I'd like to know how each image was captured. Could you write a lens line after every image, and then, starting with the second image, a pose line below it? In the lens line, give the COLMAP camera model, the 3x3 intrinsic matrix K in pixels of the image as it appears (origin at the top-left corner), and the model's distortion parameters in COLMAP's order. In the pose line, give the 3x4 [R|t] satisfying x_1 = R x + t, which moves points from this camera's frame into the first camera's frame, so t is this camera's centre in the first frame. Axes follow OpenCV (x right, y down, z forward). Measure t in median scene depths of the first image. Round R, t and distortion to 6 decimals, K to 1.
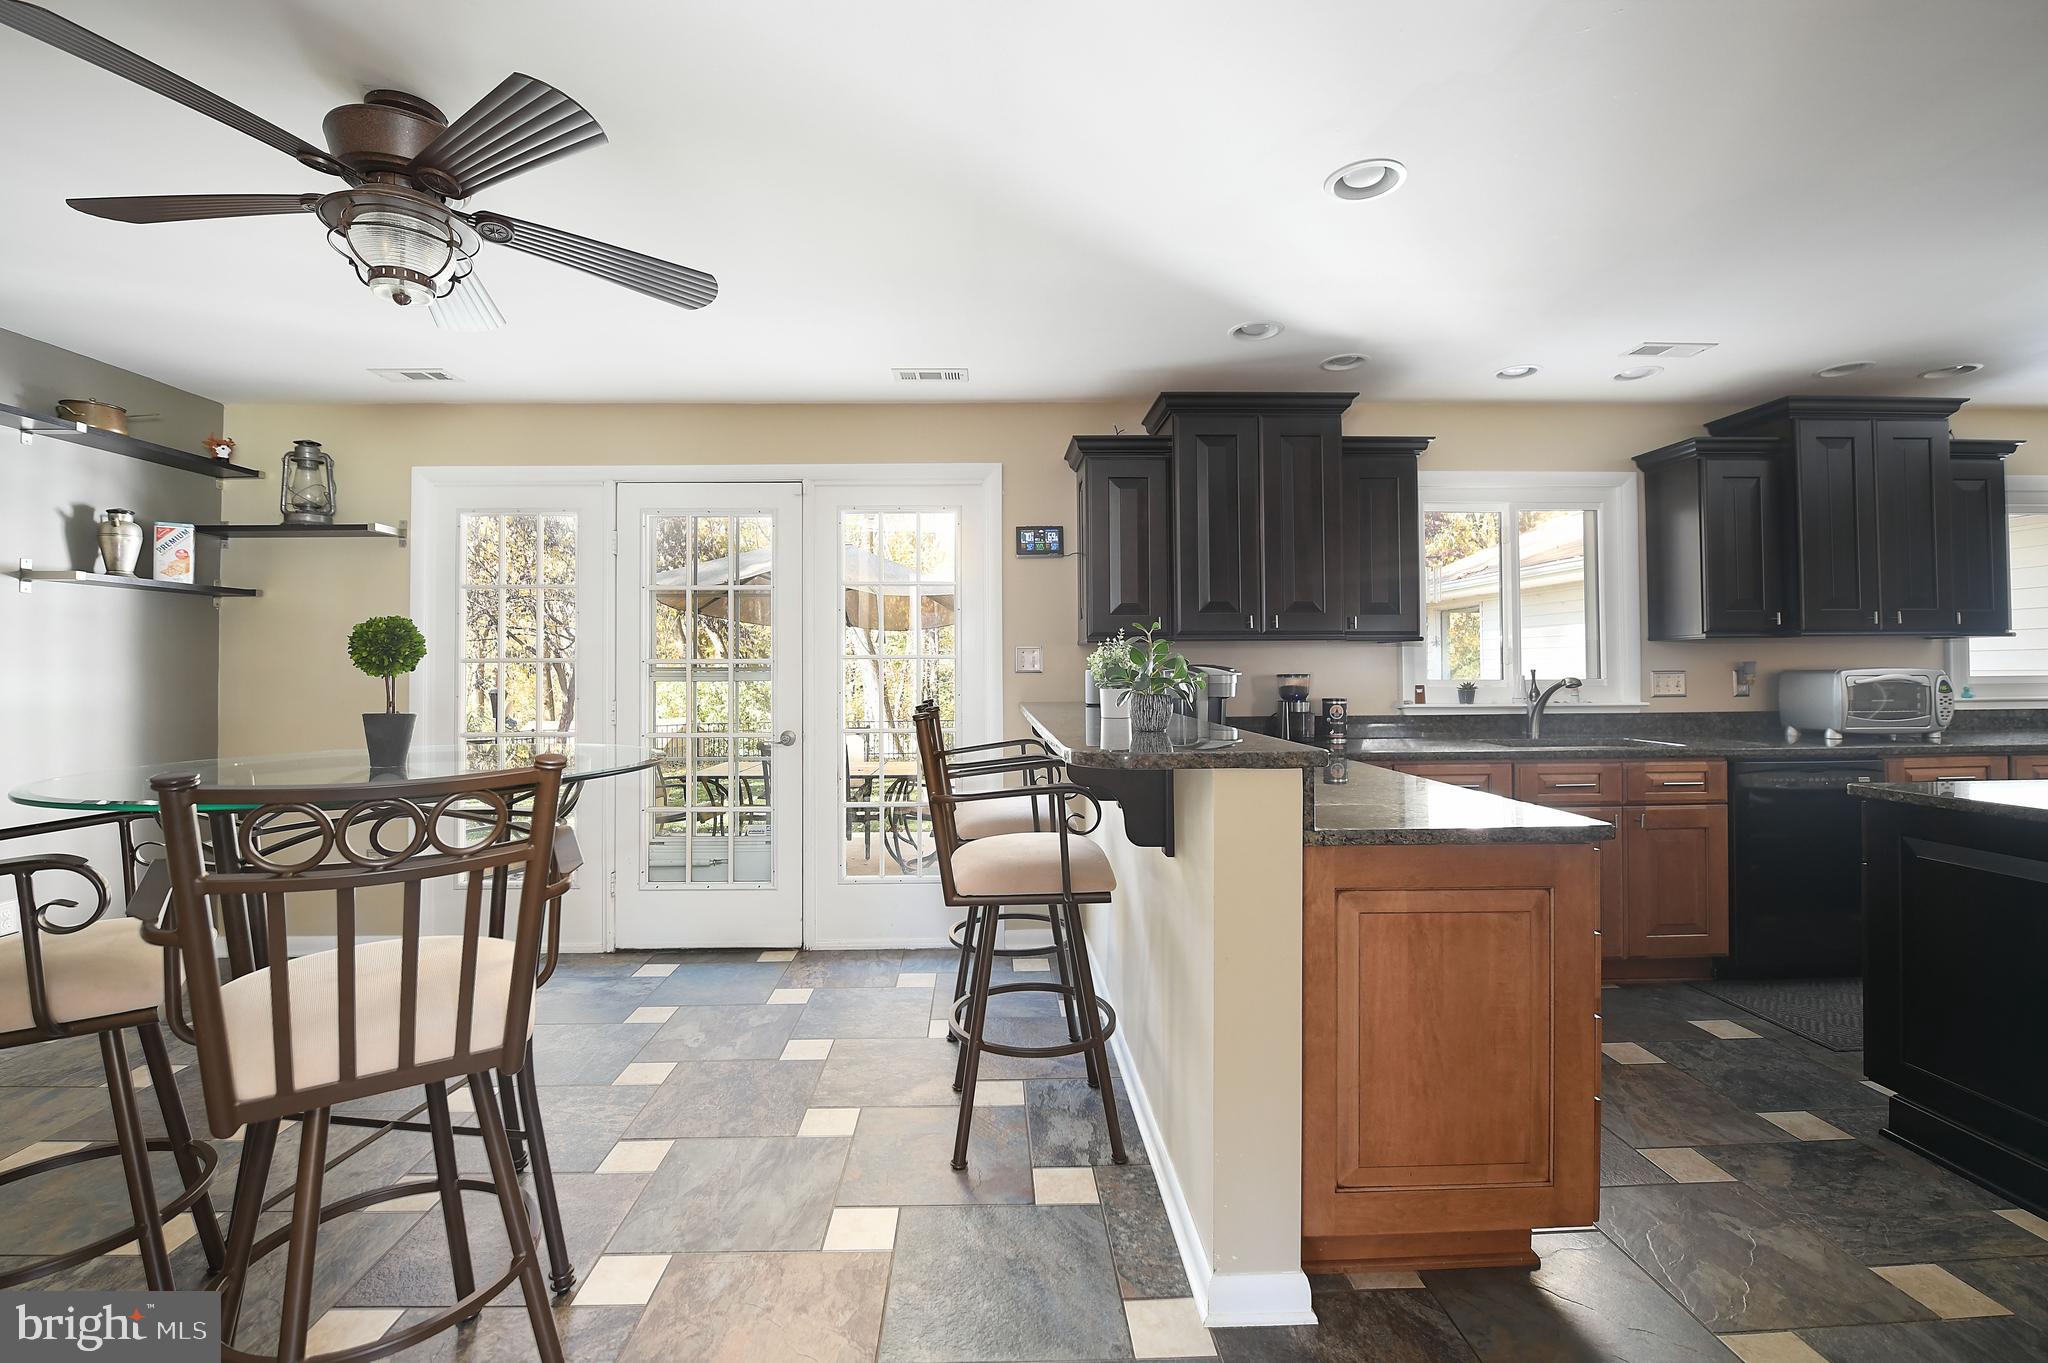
lens RADIAL K [[874.6, 0, 1021.2], [0, 874.6, 657.1], [0, 0, 1]] dist [-0.014462, -0.001396]
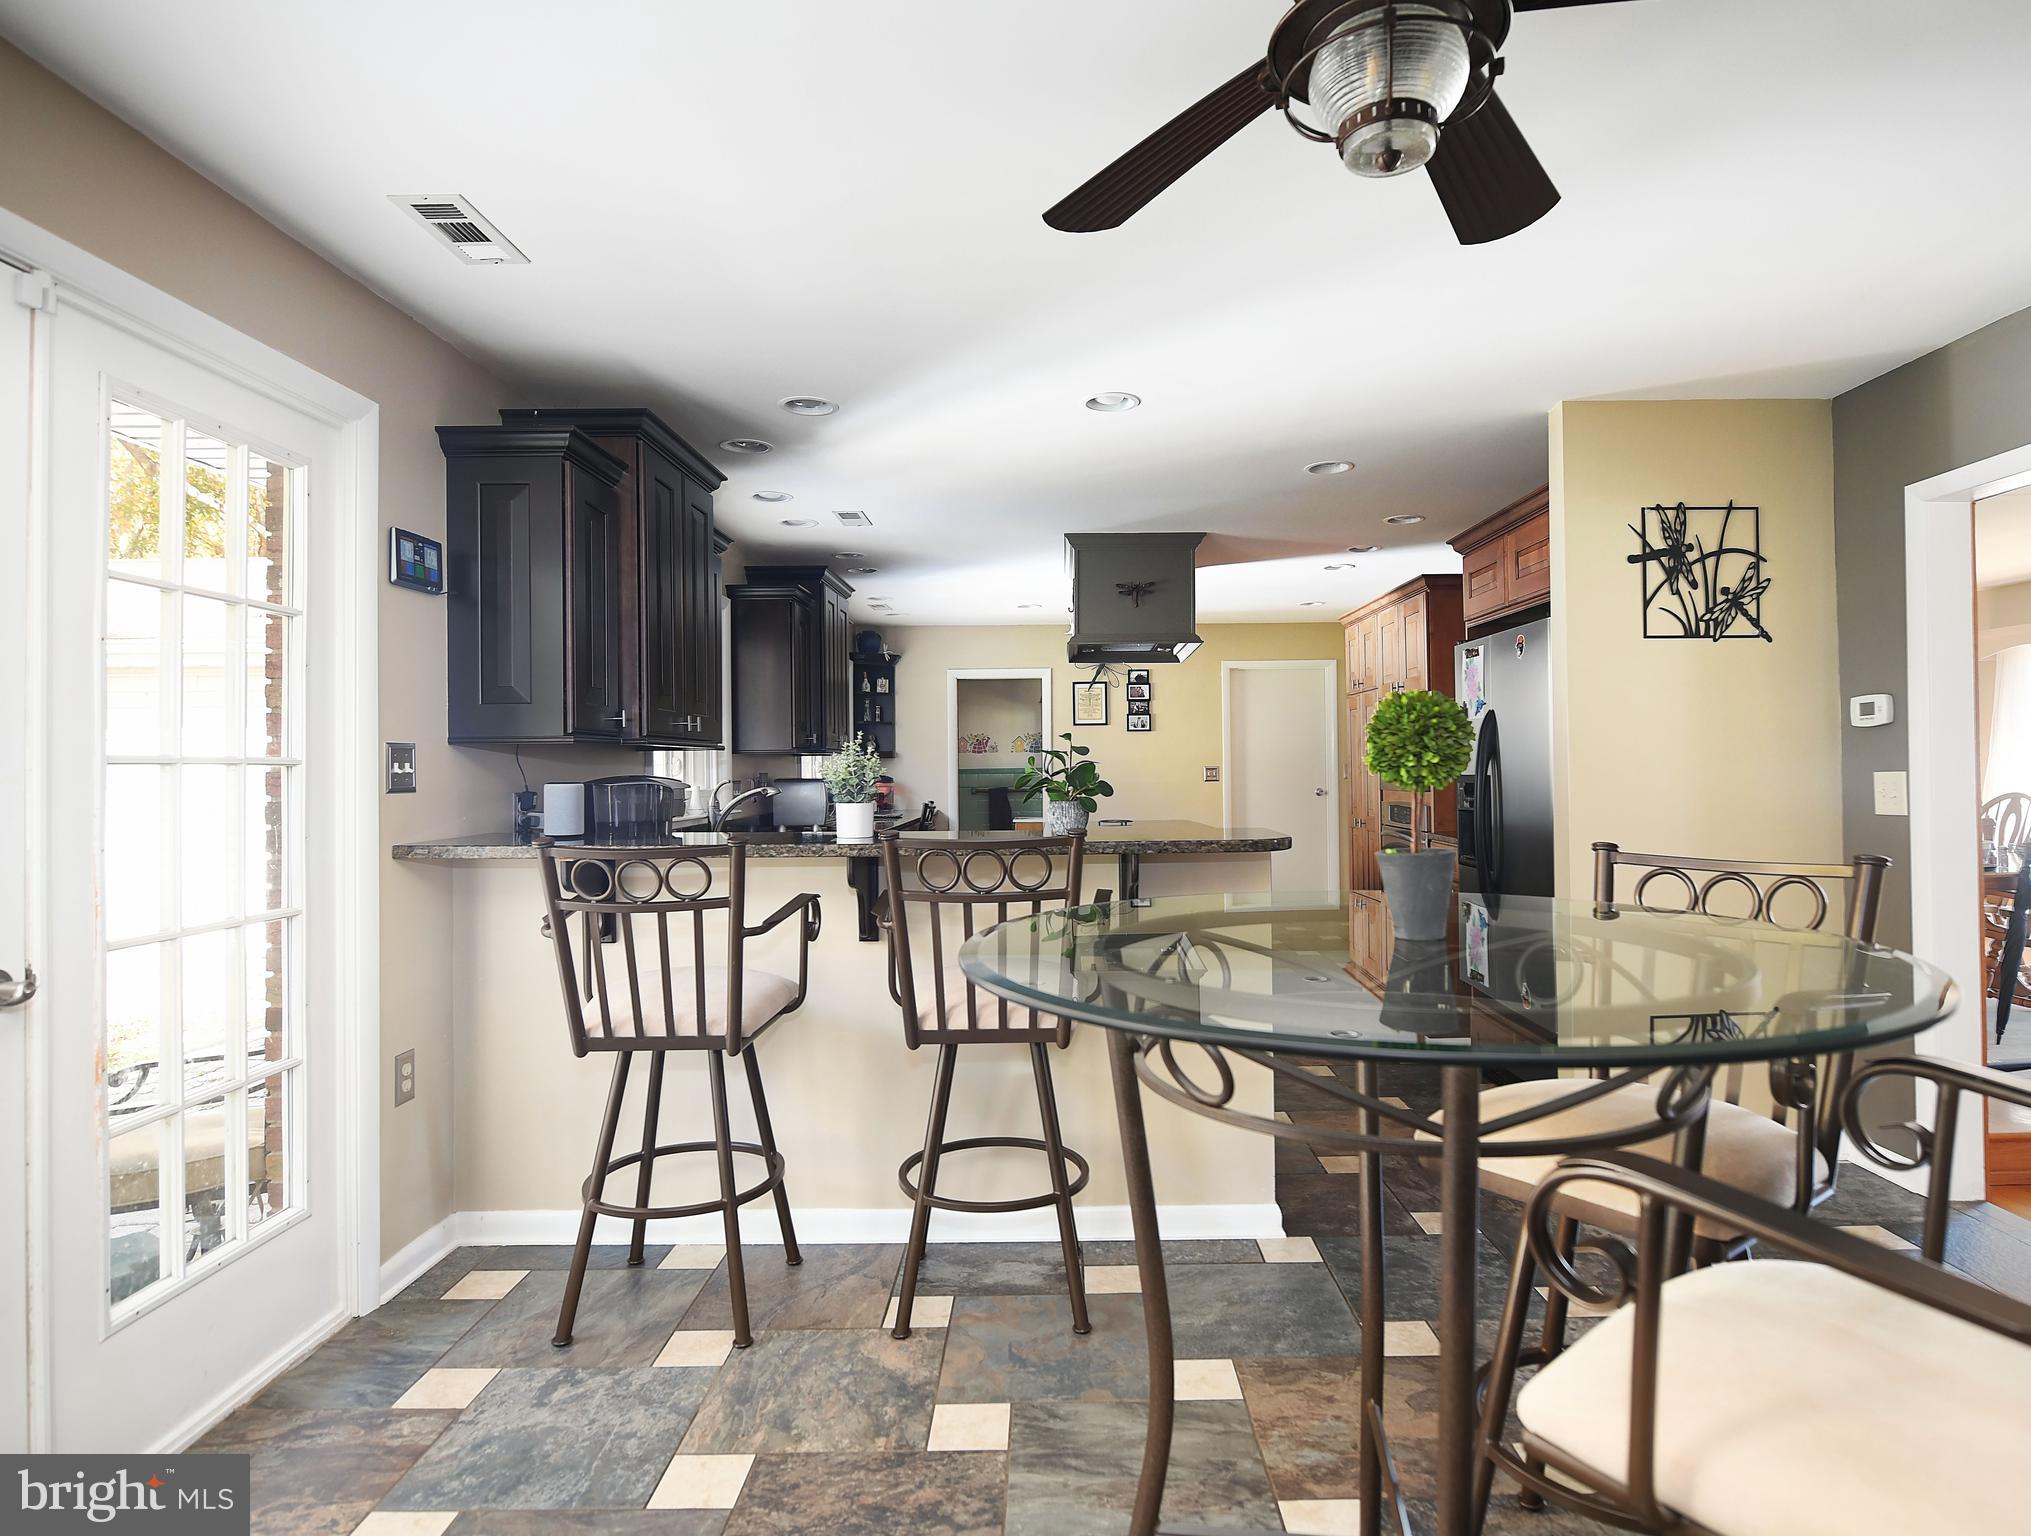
lens RADIAL K [[1114.2, 0, 1062.1], [0, 1114.2, 749.1], [0, 0, 1]] dist [-0.000487, -0.003510]
pose [[0.026217, 0.022279, 0.999408, -0.727058], [-0.005555, 0.999739, -0.022140, 0.004758], [-0.999641, -0.004971, 0.026334, 0.583139]]
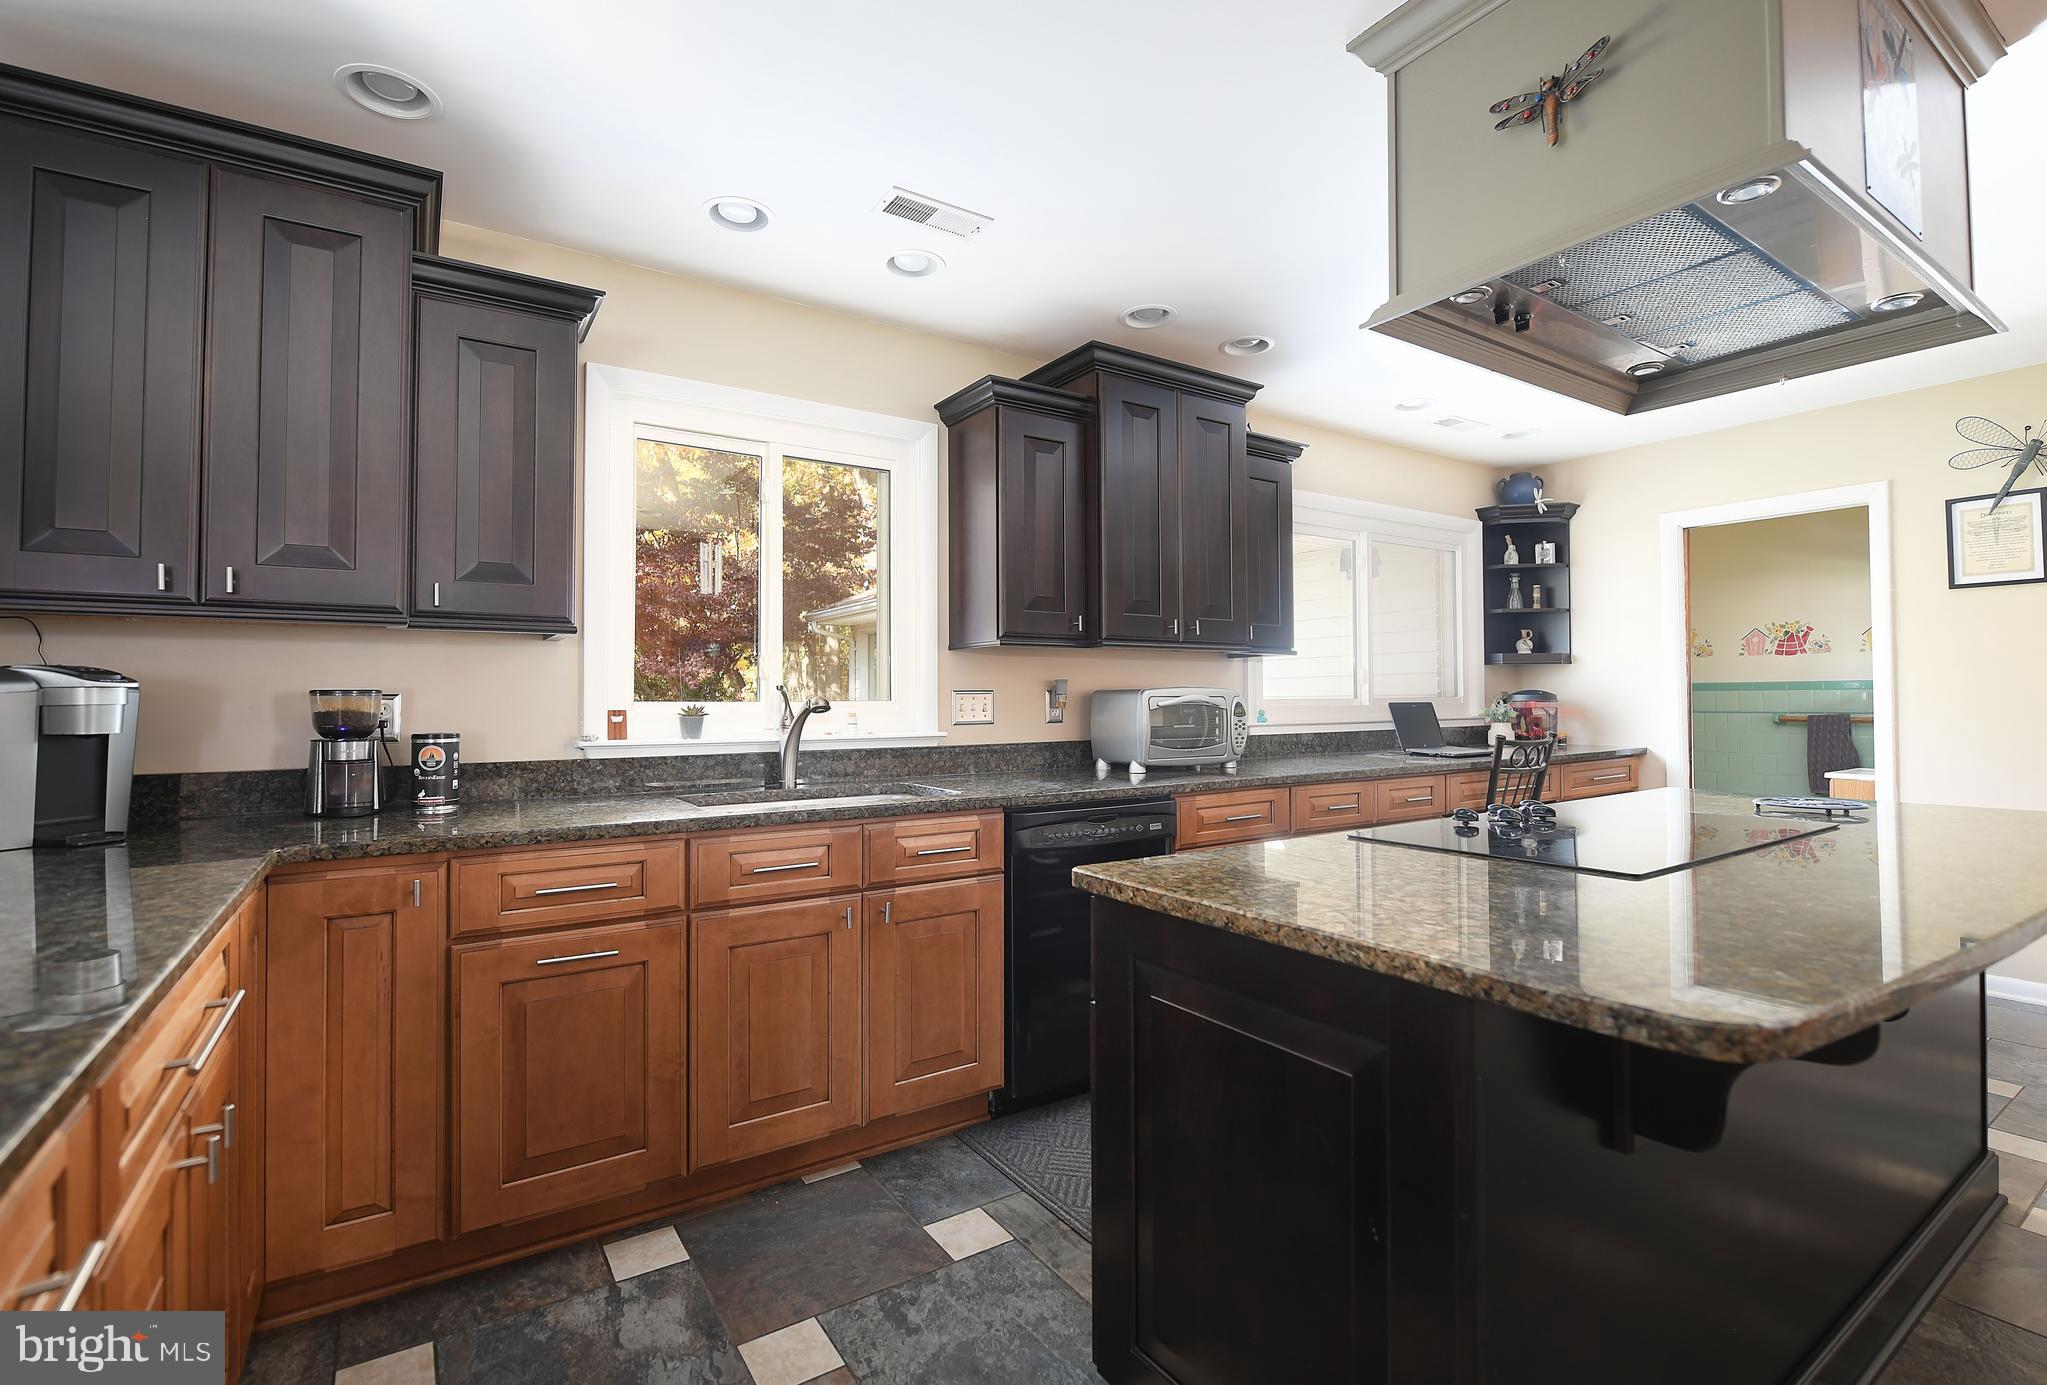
lens RADIAL K [[926.6, 0, 1026.6], [0, 926.6, 677.5], [0, 0, 1]] dist [-0.005396, -0.001374]
pose [[0.848084, 0.015002, 0.529649, 0.381877], [-0.010548, 0.999879, -0.011431, 0.014661], [-0.529756, 0.004108, 0.848140, 0.306092]]
